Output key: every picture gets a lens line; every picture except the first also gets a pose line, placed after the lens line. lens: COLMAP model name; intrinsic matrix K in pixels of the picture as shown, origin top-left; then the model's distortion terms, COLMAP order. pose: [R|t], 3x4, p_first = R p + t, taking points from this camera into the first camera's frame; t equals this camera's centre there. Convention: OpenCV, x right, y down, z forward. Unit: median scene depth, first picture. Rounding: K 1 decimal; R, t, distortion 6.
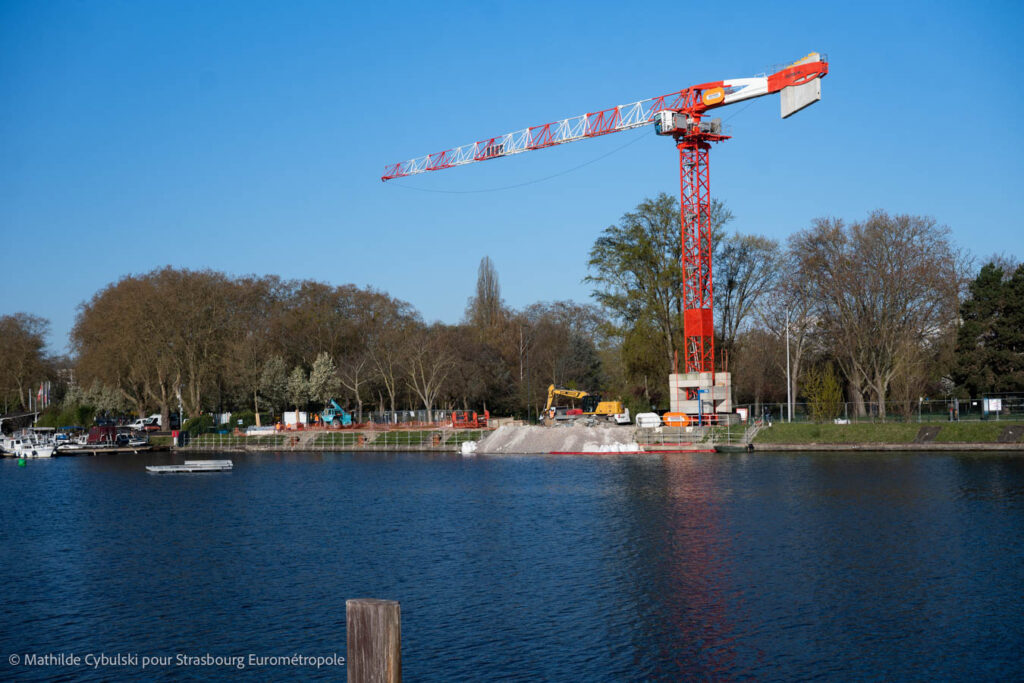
lens RADIAL K [[1462.4, 0, 513.4], [0, 1462.4, 342.4], [0, 0, 1]] dist [0.124053, 0.000000]
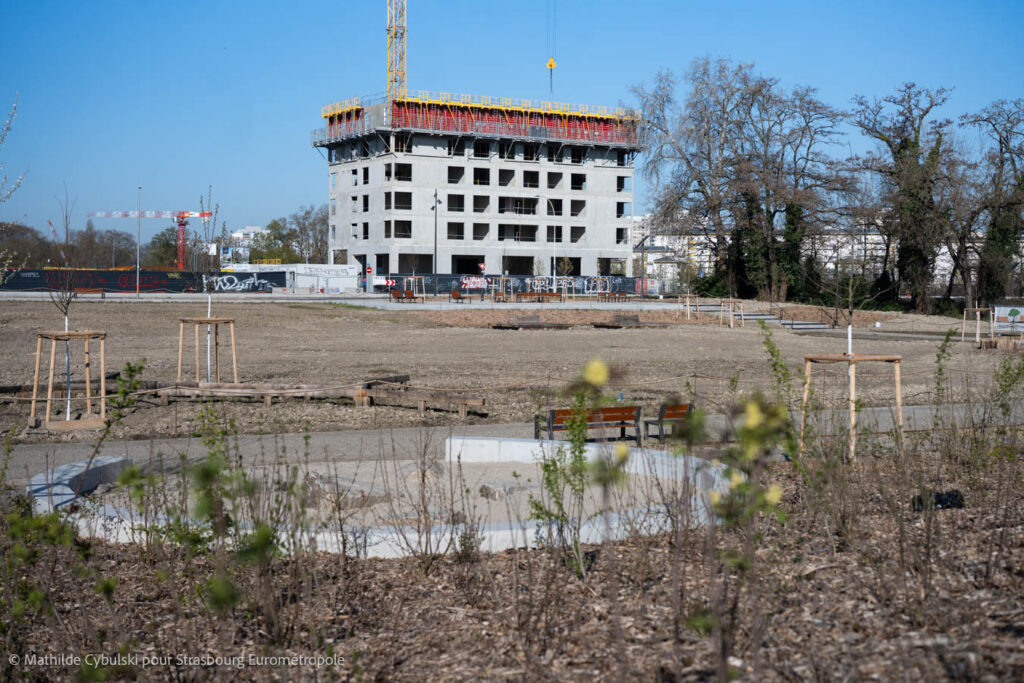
lens RADIAL K [[1462.4, 0, 512.4], [0, 1462.4, 340.7], [0, 0, 1]] dist [0.124053, 0.000000]
pose [[0.937102, 0.016418, 0.348670, -0.423867], [-0.045473, 0.996123, 0.075311, -0.148866], [-0.346081, -0.086429, 0.934215, -3.072465]]
